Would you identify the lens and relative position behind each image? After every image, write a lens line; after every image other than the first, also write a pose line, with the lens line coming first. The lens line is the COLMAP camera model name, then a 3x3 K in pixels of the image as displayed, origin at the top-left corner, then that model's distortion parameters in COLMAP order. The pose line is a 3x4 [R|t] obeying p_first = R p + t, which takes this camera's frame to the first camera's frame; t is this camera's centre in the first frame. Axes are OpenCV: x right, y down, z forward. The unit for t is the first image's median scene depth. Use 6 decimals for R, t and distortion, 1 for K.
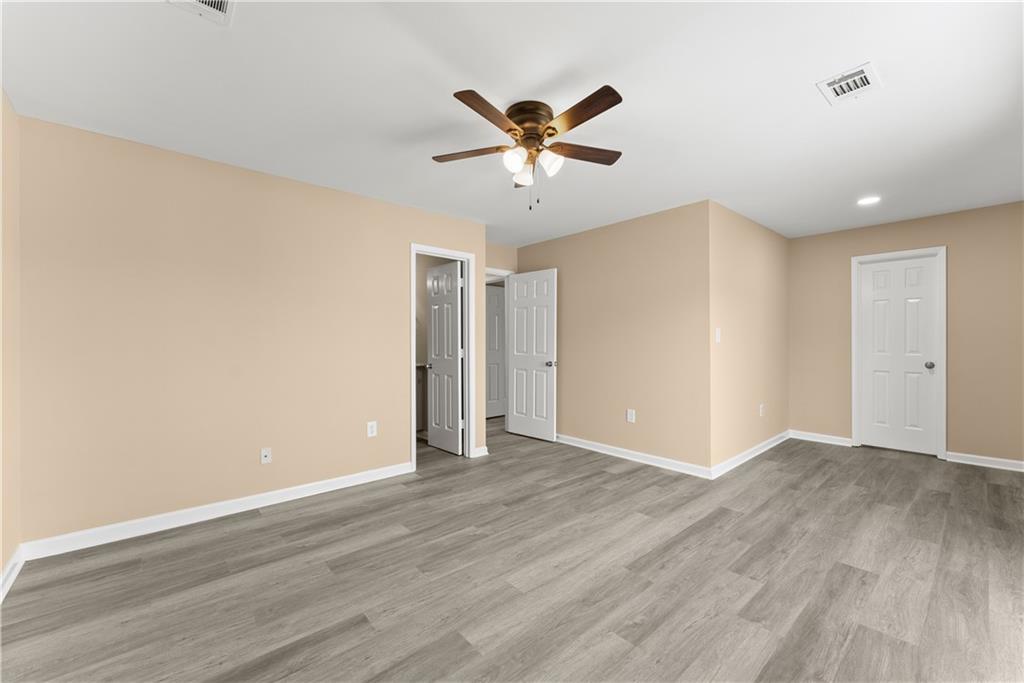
lens RADIAL K [[412.5, 0, 512.9], [0, 412.5, 344.7], [0, 0, 1]] dist [-0.002103, 0.000575]
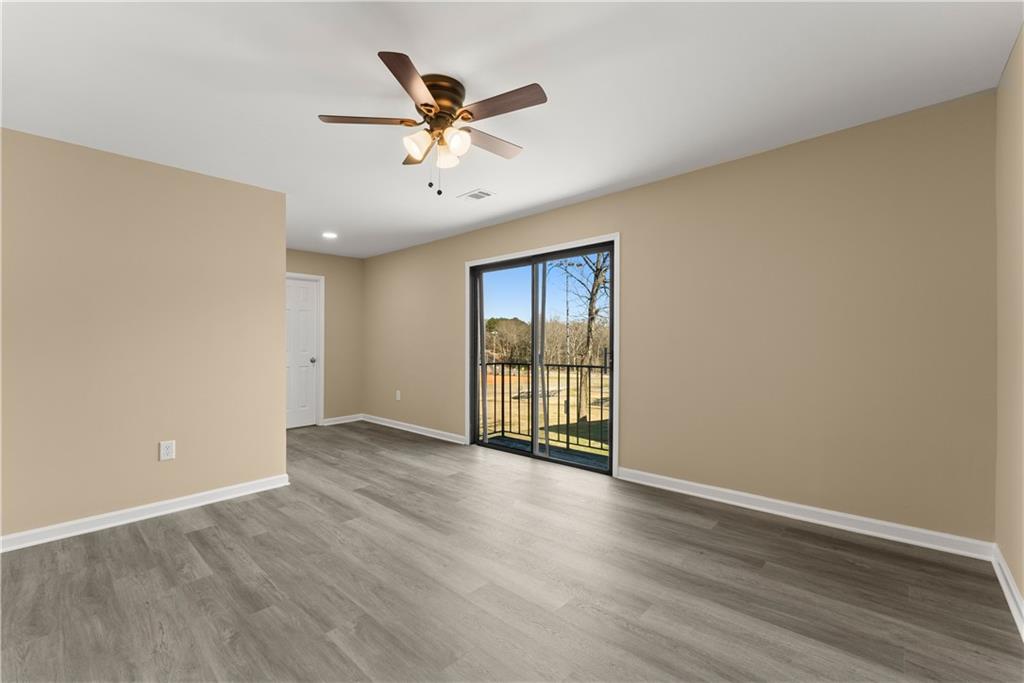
lens RADIAL K [[431.4, 0, 510.3], [0, 431.4, 338.4], [0, 0, 1]] dist [0.001994, 0.000236]
pose [[-0.108733, 0.010171, 0.994019, -0.705800], [0.020868, 0.999751, -0.007947, 0.003660], [-0.993852, 0.019880, -0.108918, 0.706852]]
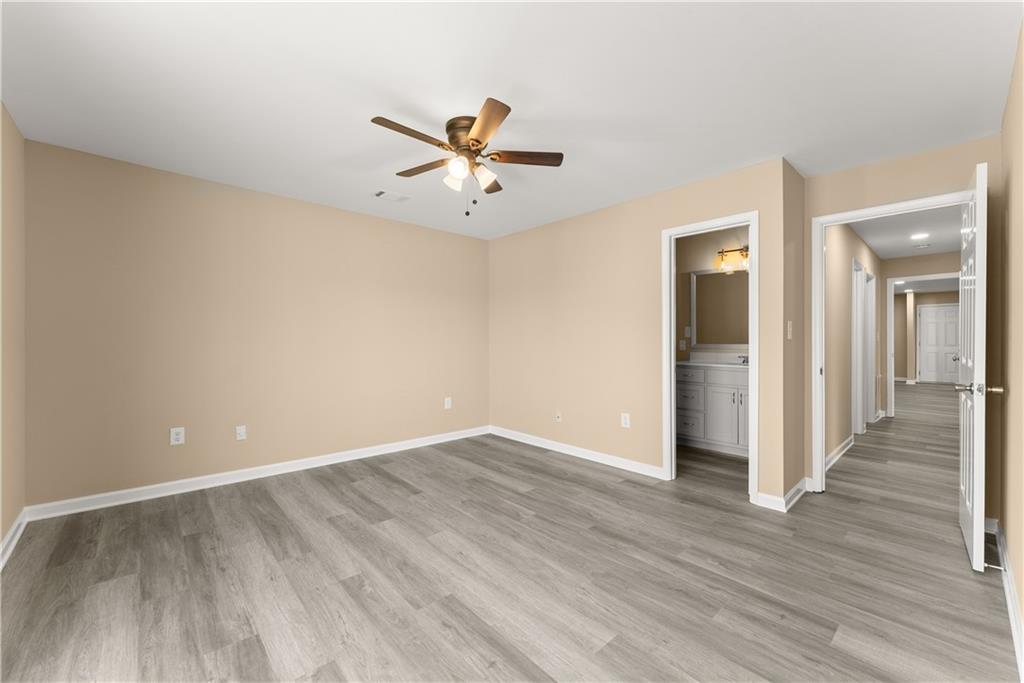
lens RADIAL K [[412.5, 0, 507.9], [0, 412.5, 341.6], [0, 0, 1]] dist [-0.002103, 0.000575]
pose [[0.005582, 0.008487, -0.999948, 0.850429], [-0.009417, 0.999920, 0.008434, -0.002920], [0.999940, 0.009369, 0.005661, 0.827345]]
